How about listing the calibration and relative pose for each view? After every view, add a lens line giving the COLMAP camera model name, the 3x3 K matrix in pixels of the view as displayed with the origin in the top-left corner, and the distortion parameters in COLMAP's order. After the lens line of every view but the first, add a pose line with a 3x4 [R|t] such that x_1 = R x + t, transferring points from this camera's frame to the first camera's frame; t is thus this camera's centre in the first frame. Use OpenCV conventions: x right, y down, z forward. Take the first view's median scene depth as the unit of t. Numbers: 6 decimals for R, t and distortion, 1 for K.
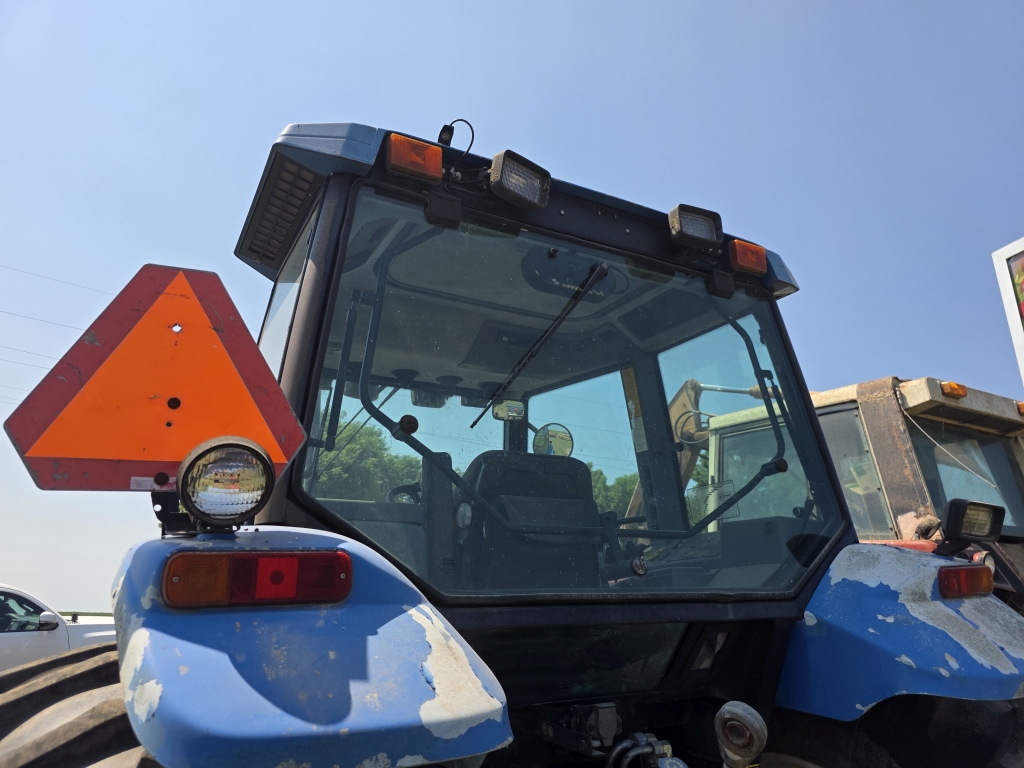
lens RADIAL K [[686.2, 0, 511.8], [0, 686.2, 379.9], [0, 0, 1]] dist [0.035394, -0.035193]
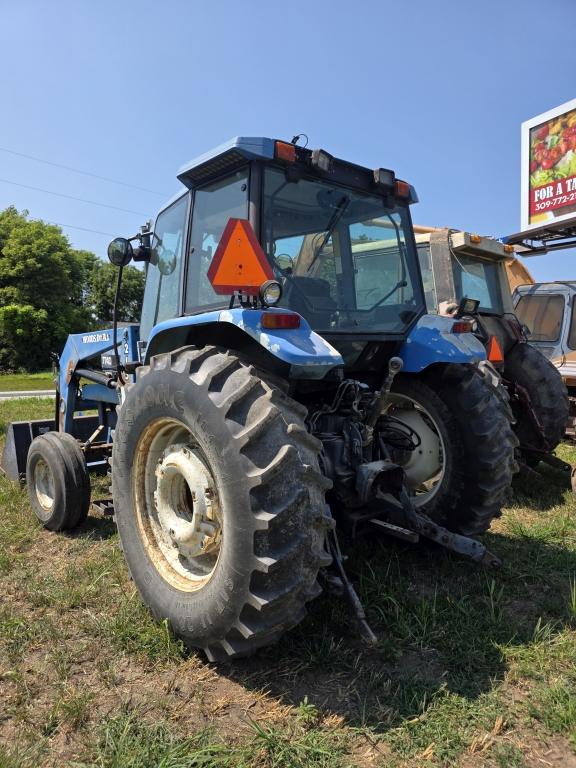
lens RADIAL K [[514.6, 0, 280.4], [0, 514.6, 388.5], [0, 0, 1]] dist [0.035394, -0.035193]
pose [[0.976165, -0.026104, 0.215456, -0.483846], [-0.052646, 0.934609, 0.351760, -0.162734], [-0.210549, -0.354719, 0.910958, -0.781513]]
